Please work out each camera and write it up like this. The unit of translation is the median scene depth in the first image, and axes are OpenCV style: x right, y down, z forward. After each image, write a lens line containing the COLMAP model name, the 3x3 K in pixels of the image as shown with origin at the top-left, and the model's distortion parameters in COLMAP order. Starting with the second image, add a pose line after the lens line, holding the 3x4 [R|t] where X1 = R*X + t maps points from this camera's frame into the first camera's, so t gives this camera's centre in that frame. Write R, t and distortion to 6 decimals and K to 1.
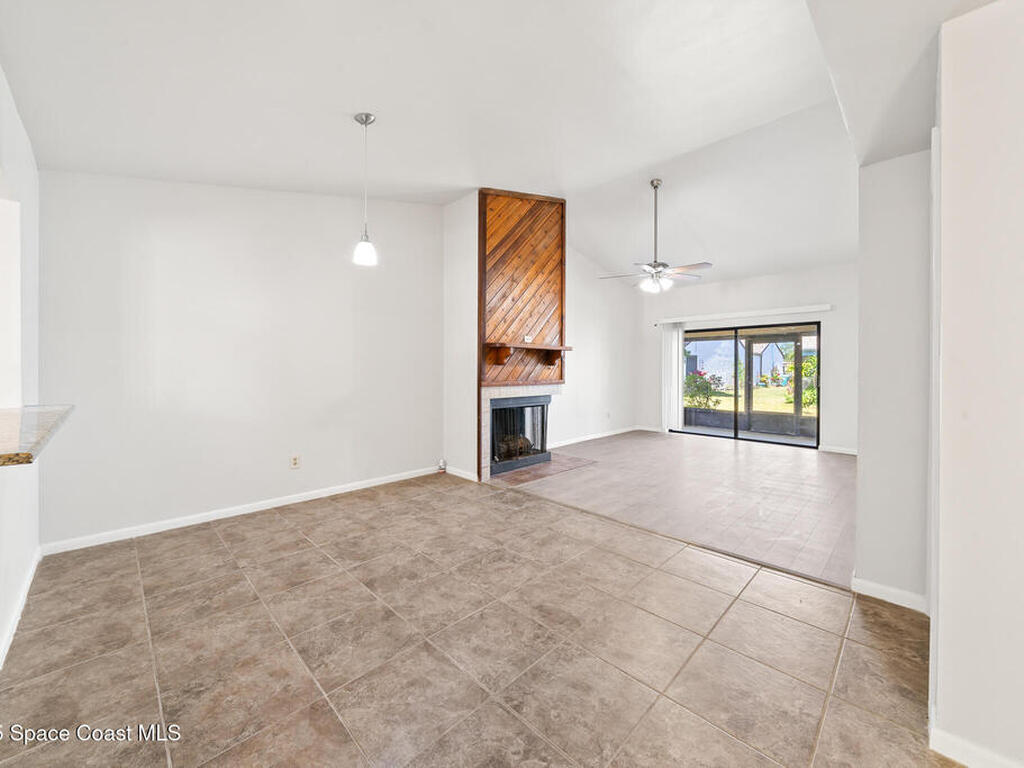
lens RADIAL K [[398.7, 0, 511.3], [0, 398.7, 376.9], [0, 0, 1]] dist [-0.005645, -0.000764]
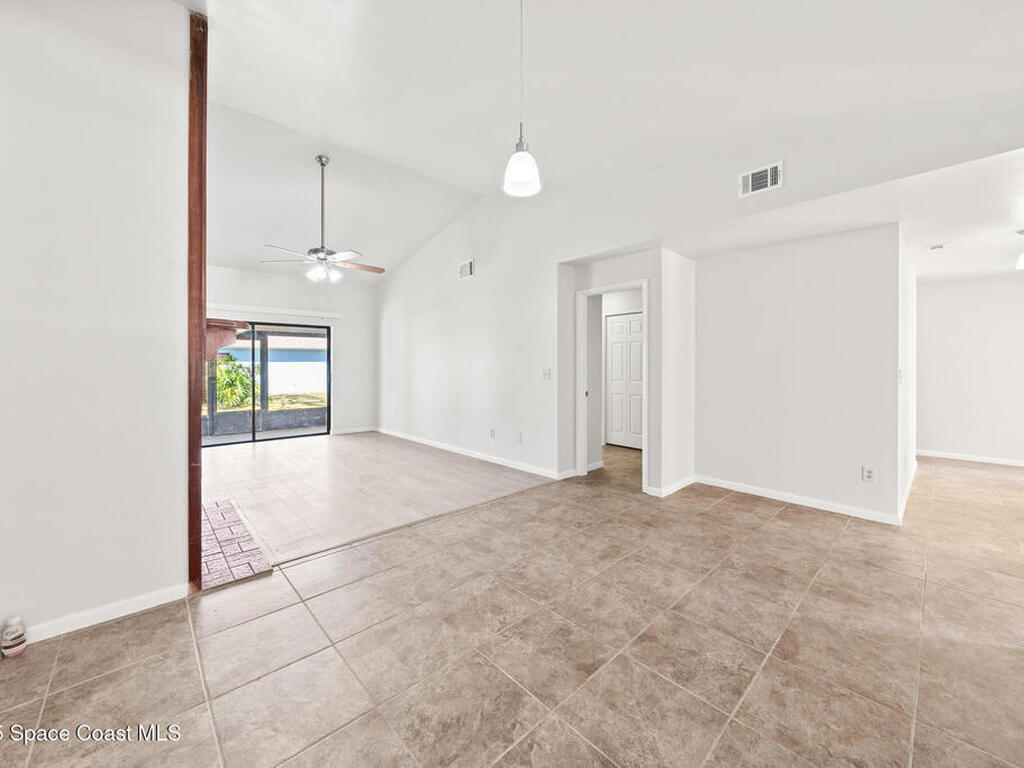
lens RADIAL K [[398.7, 0, 511.3], [0, 398.7, 376.9], [0, 0, 1]] dist [-0.005645, -0.000764]
pose [[0.052013, -0.031621, 0.998146, -0.985478], [0.023891, 0.999252, 0.030411, -0.029628], [-0.998361, 0.022265, 0.052730, 1.009978]]
